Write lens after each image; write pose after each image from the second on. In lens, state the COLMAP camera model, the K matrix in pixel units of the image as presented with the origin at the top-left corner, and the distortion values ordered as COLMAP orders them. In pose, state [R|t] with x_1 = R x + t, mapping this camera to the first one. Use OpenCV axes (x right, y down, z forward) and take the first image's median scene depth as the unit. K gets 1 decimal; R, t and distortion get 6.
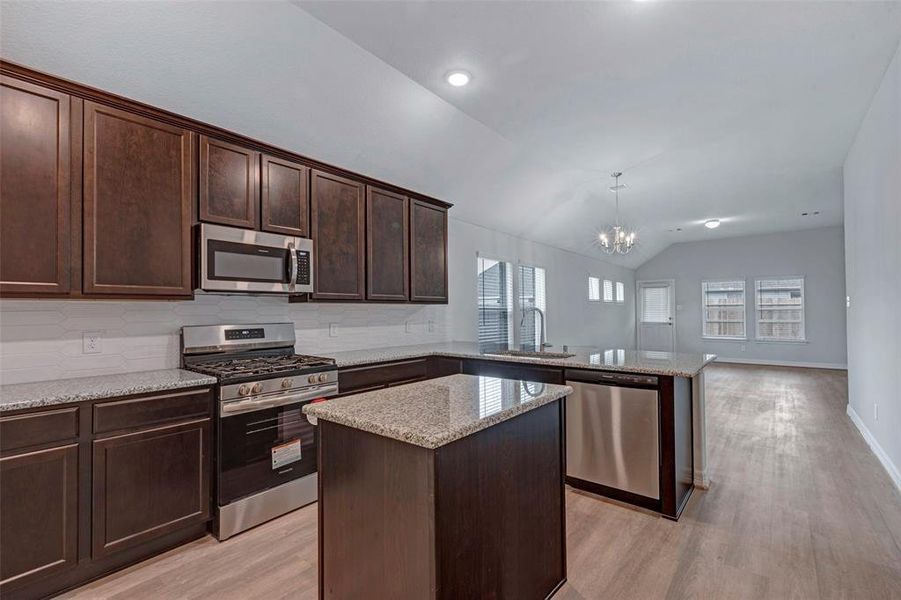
lens RADIAL K [[401.1, 0, 456.1], [0, 401.1, 303.1], [0, 0, 1]] dist [0.002974, 0.000319]
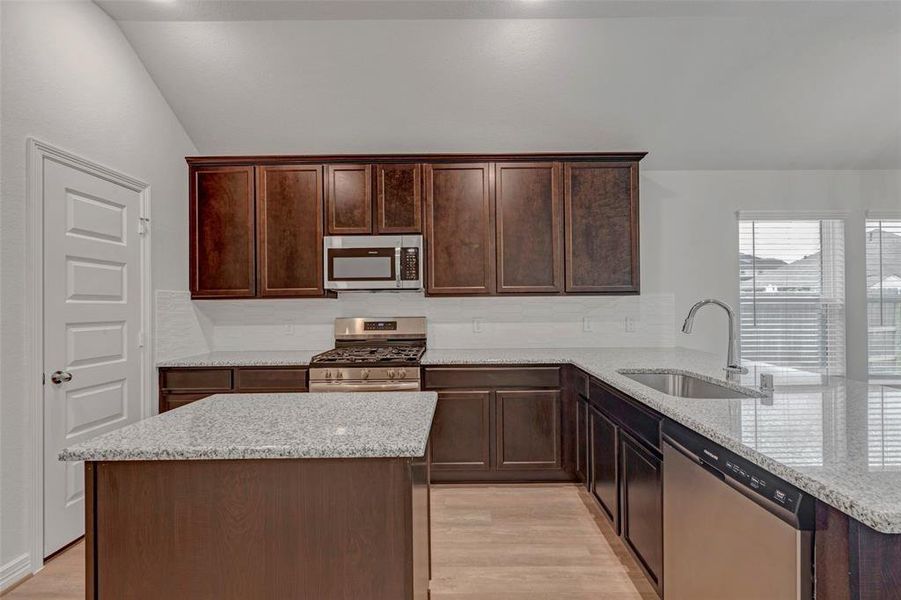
lens RADIAL K [[397.5, 0, 454.3], [0, 397.5, 304.1], [0, 0, 1]] dist [0.001701, 0.000550]
pose [[0.622114, -0.000197, -0.782927, 0.507148], [0.021355, 0.999632, 0.016717, -0.000084], [0.782636, -0.027119, 0.621889, 0.465822]]
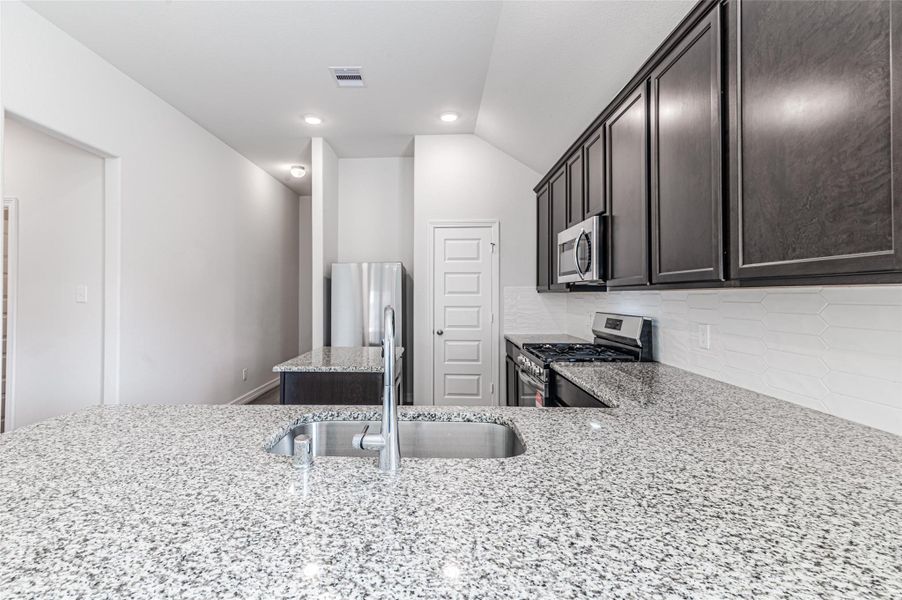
lens RADIAL K [[415.8, 0, 421.5], [0, 415.8, 286.8], [0, 0, 1]] dist [0.017388, -0.001197]
pose [[-0.805346, -0.001510, -0.592803, 0.463685], [0.022718, 0.999184, -0.033409, 0.009621], [0.592369, -0.040373, -0.804655, 1.572008]]
